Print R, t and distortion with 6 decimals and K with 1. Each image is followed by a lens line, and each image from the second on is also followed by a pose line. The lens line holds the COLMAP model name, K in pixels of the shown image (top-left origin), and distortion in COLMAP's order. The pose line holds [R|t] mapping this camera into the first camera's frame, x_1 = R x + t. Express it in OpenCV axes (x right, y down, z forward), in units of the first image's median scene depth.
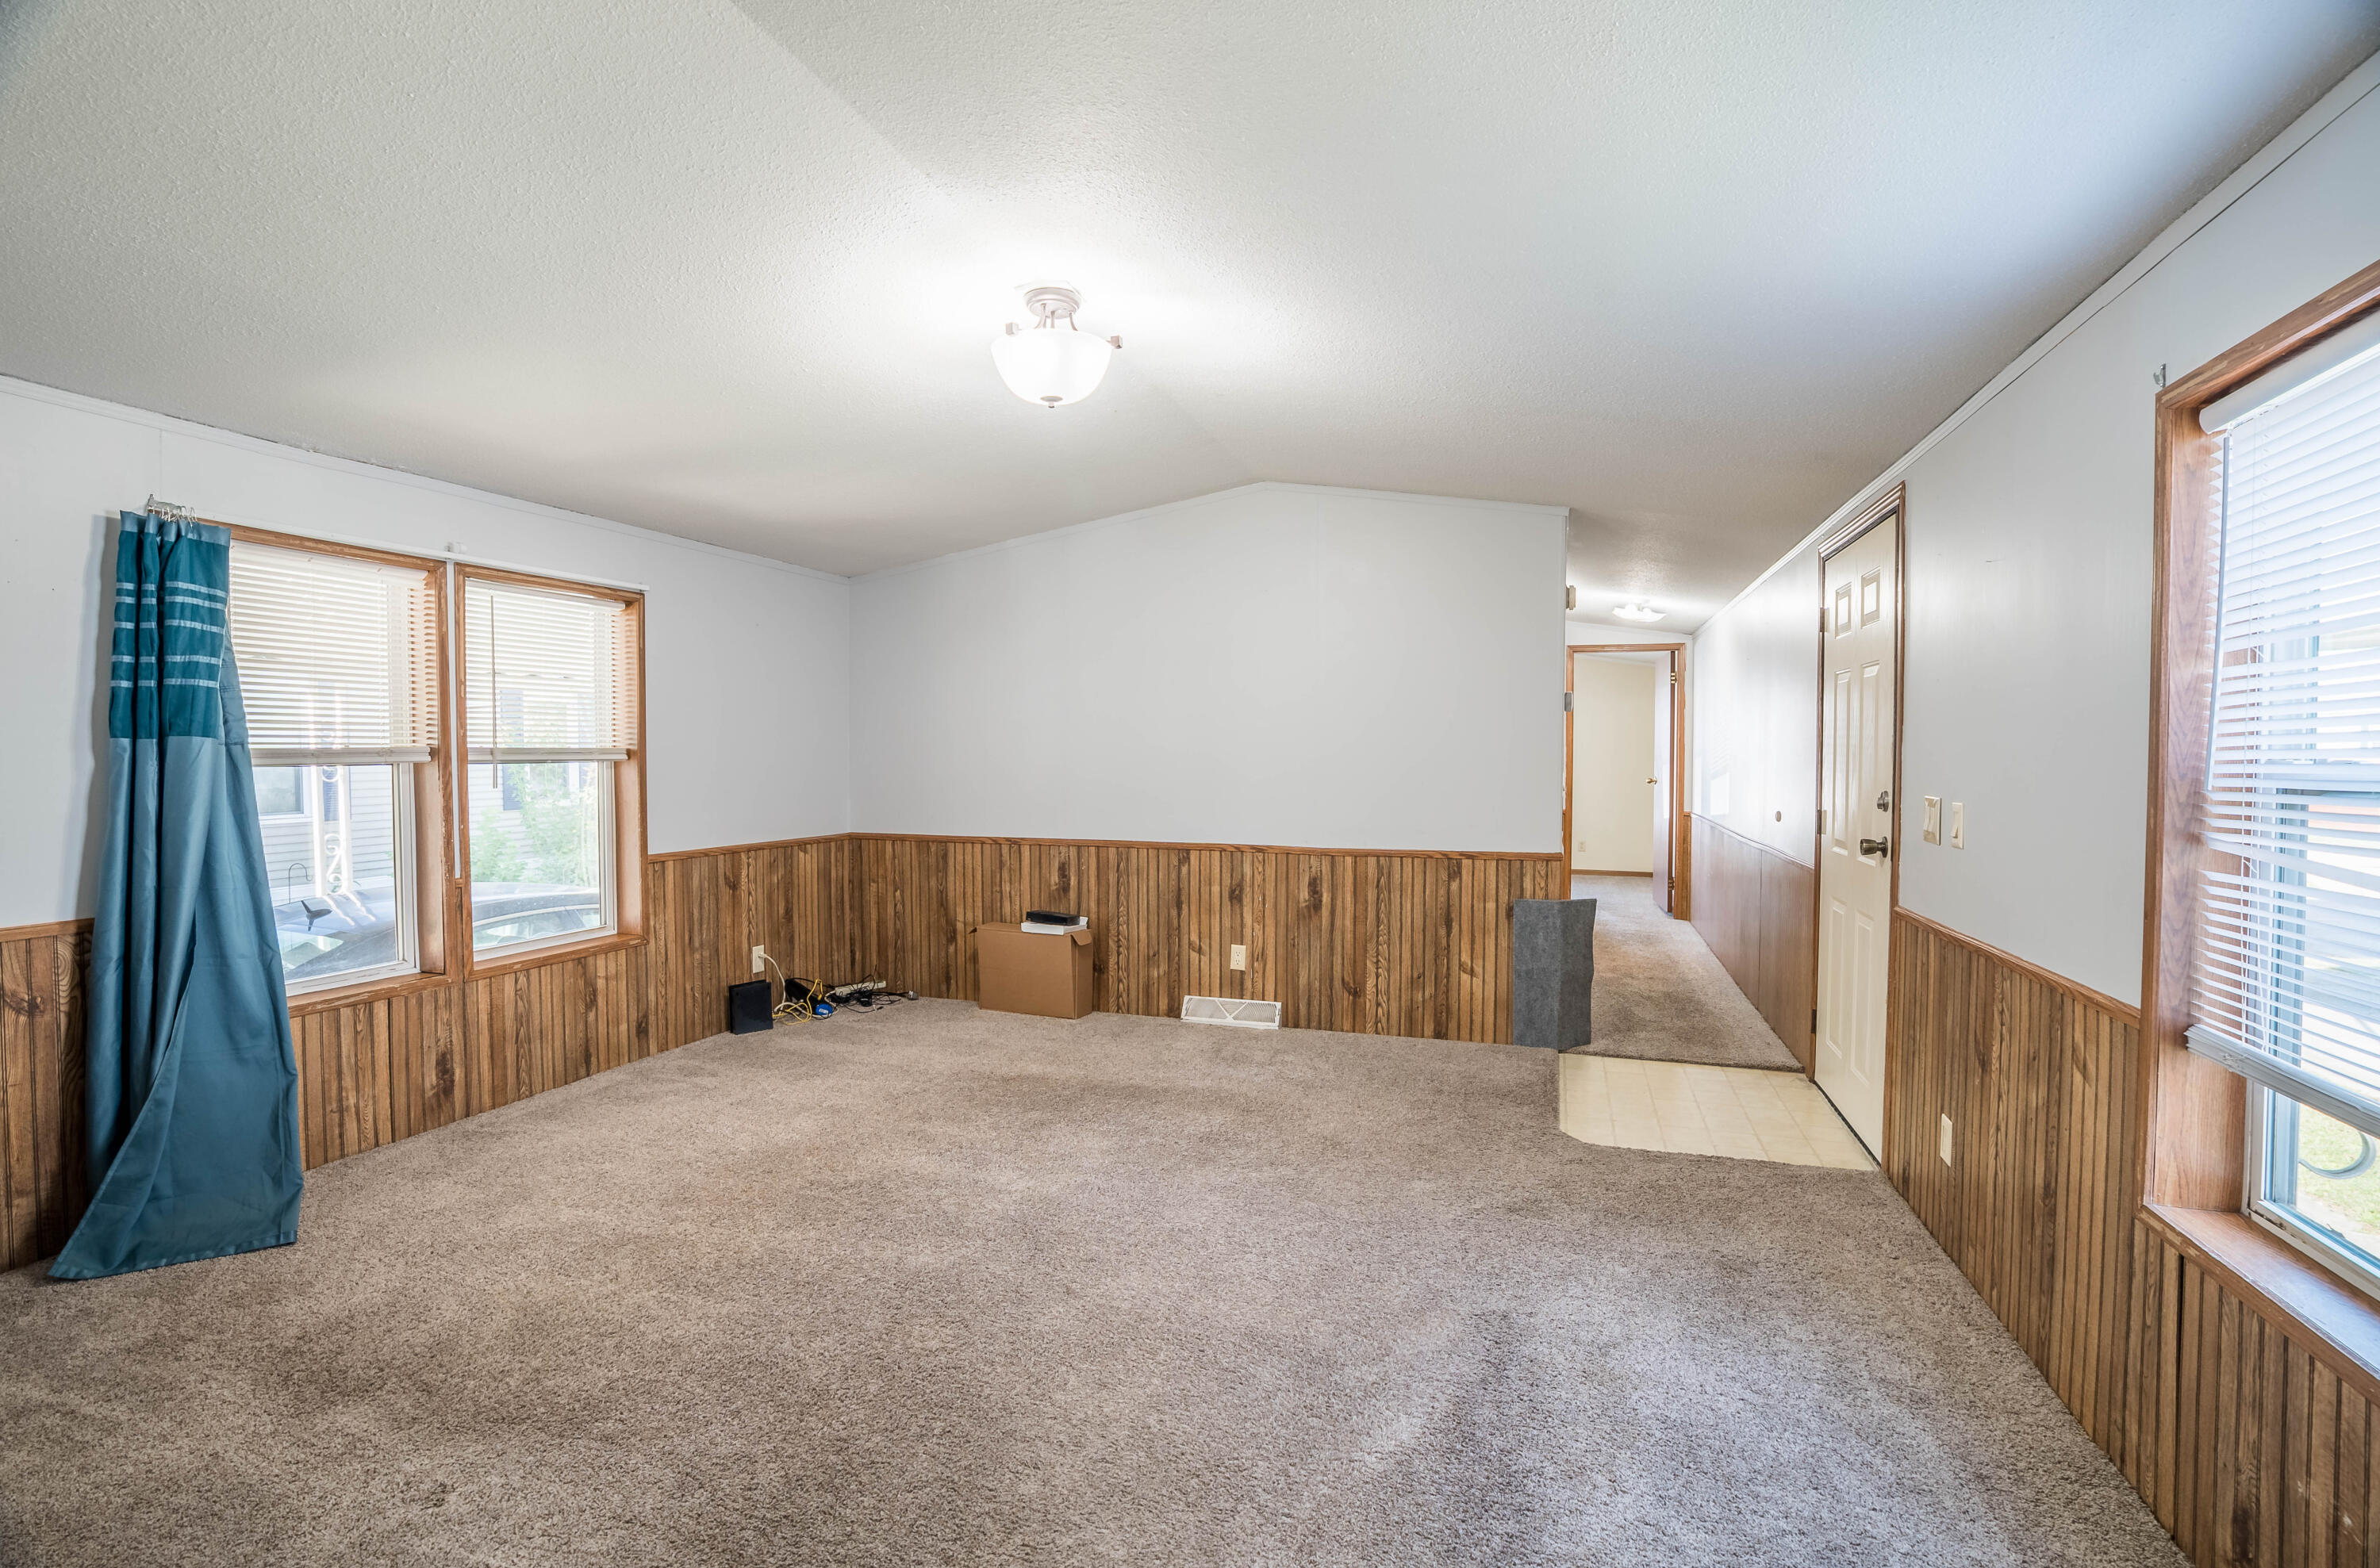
lens RADIAL K [[1104.8, 0, 1197.4], [0, 1104.8, 785.0], [0, 0, 1]] dist [-0.046034, 0.010983]
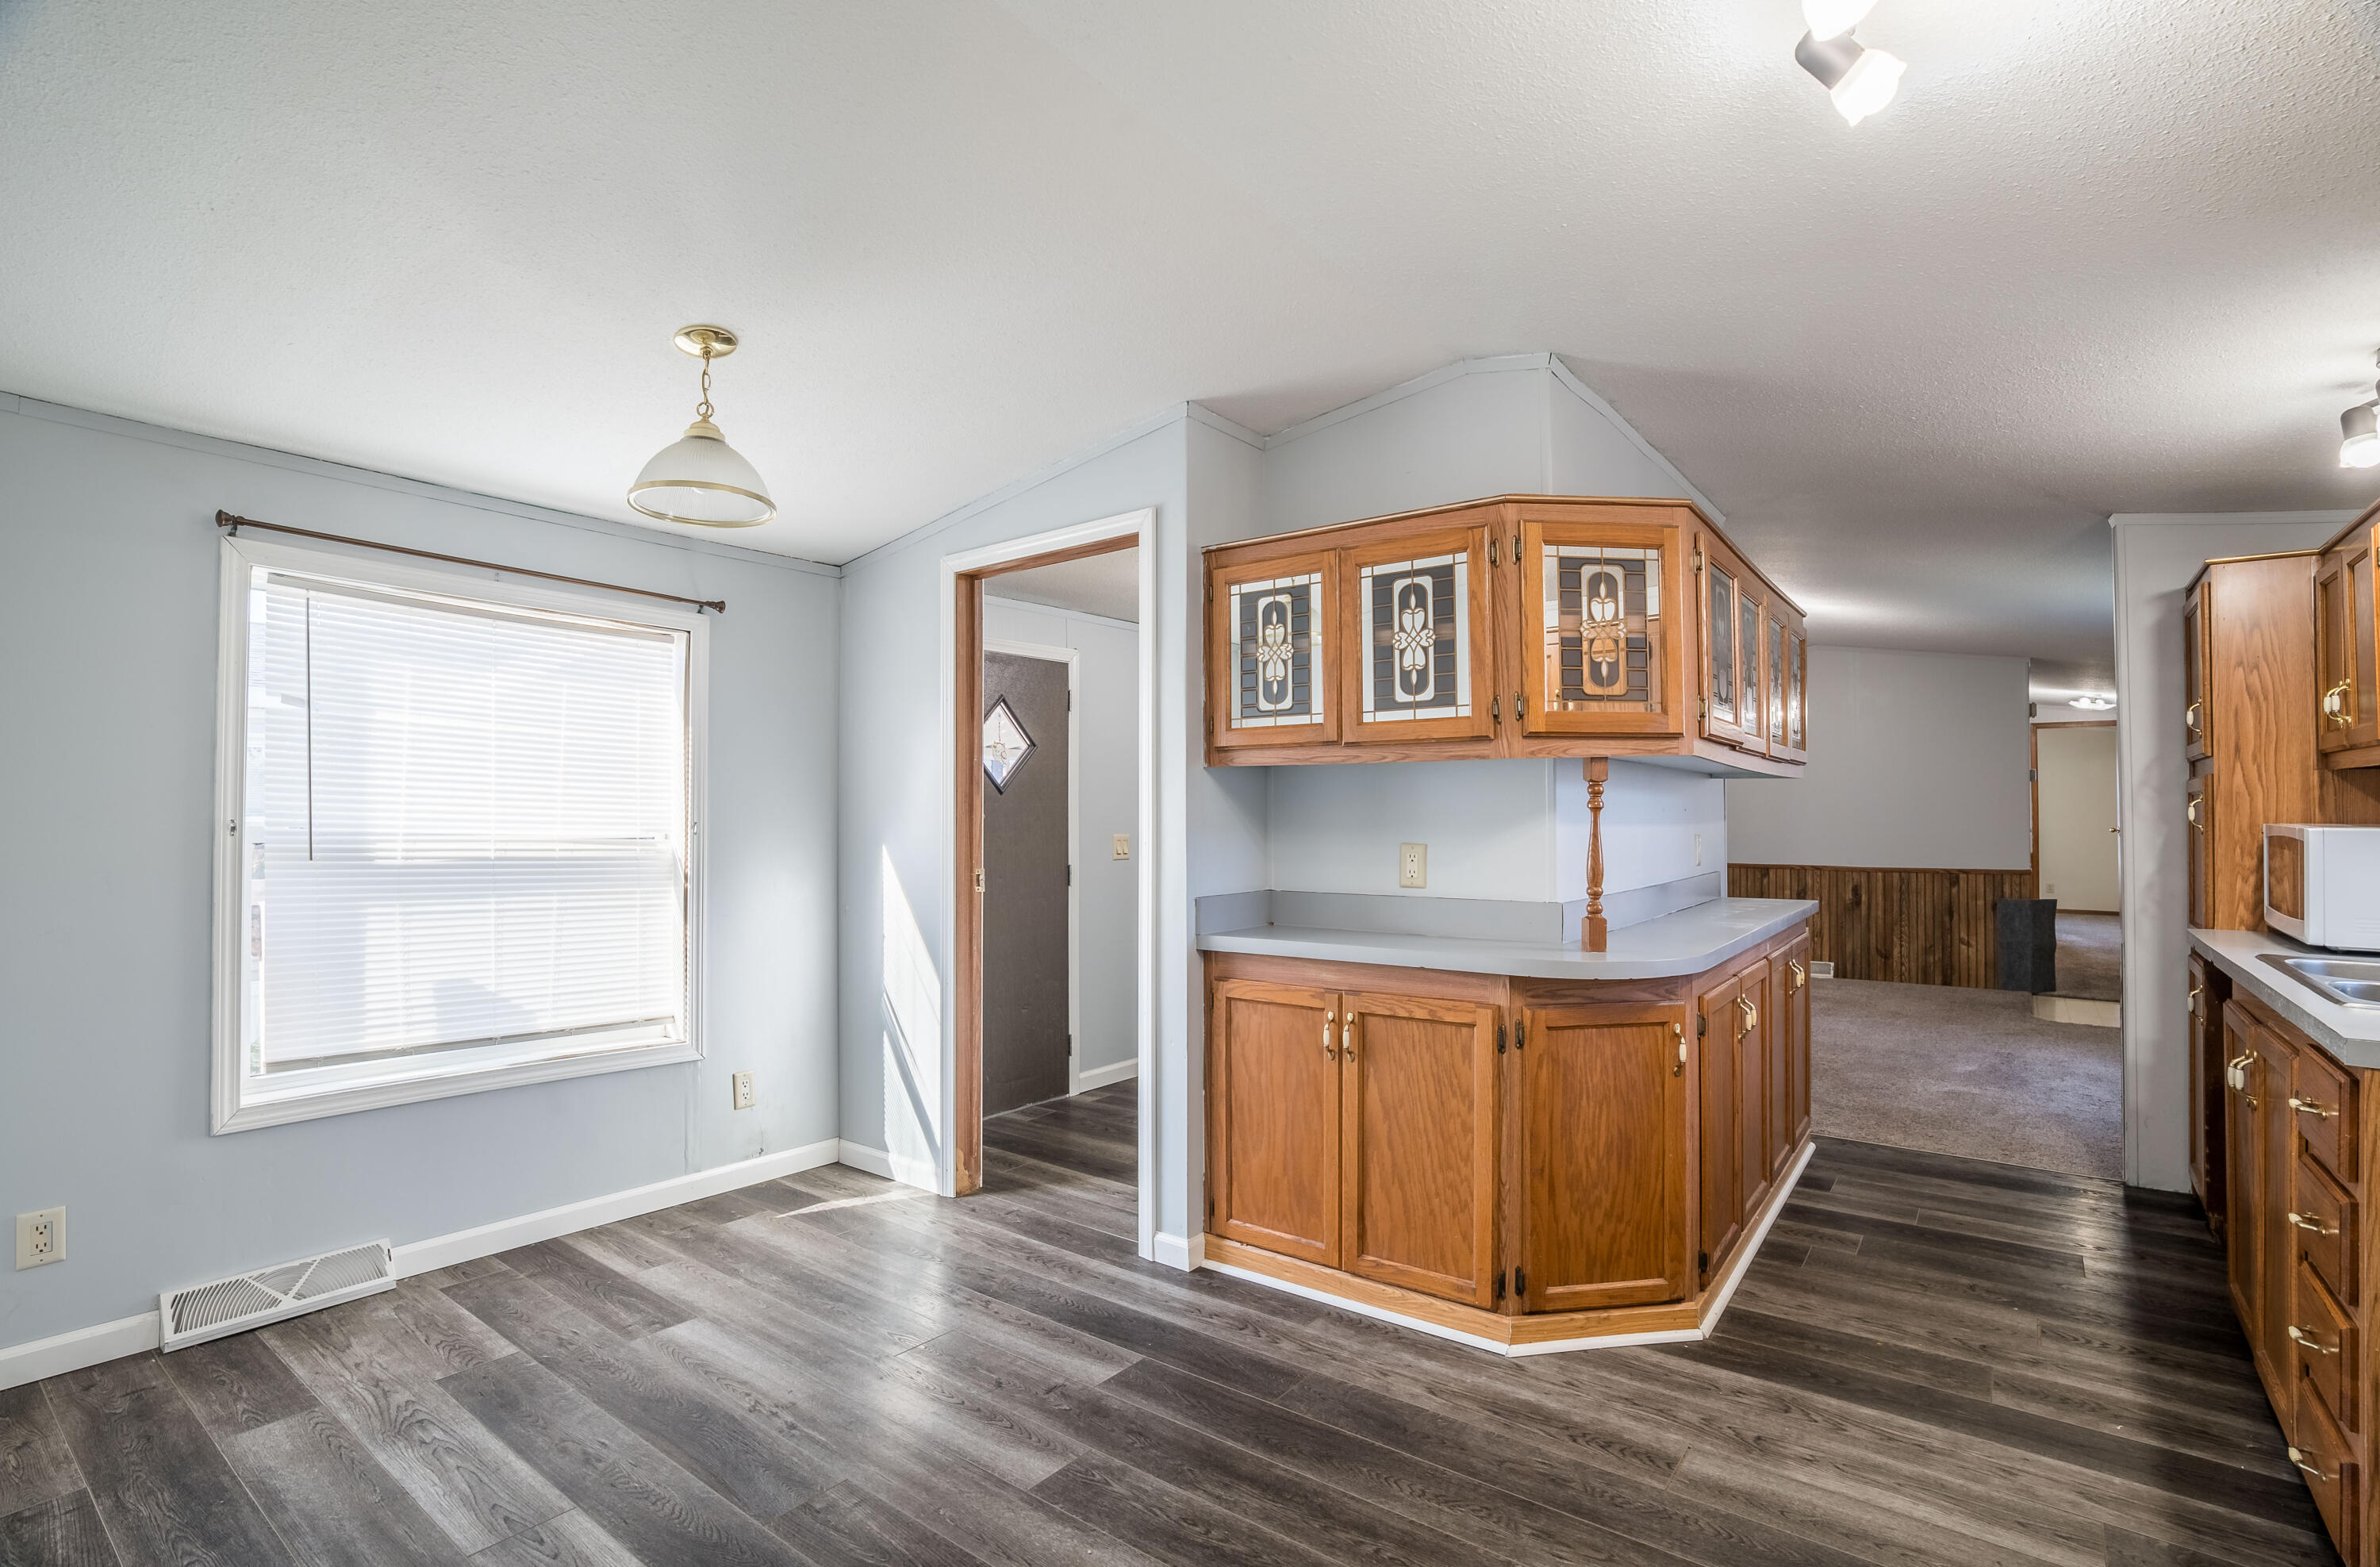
lens RADIAL K [[1105.0, 0, 1201.4], [0, 1105.0, 795.7], [0, 0, 1]] dist [-0.046034, 0.010983]
pose [[0.945514, -0.008902, -0.325461, -0.247830], [-0.004932, 0.999120, -0.041656, 0.020202], [0.325546, 0.040992, 0.944637, -0.732212]]
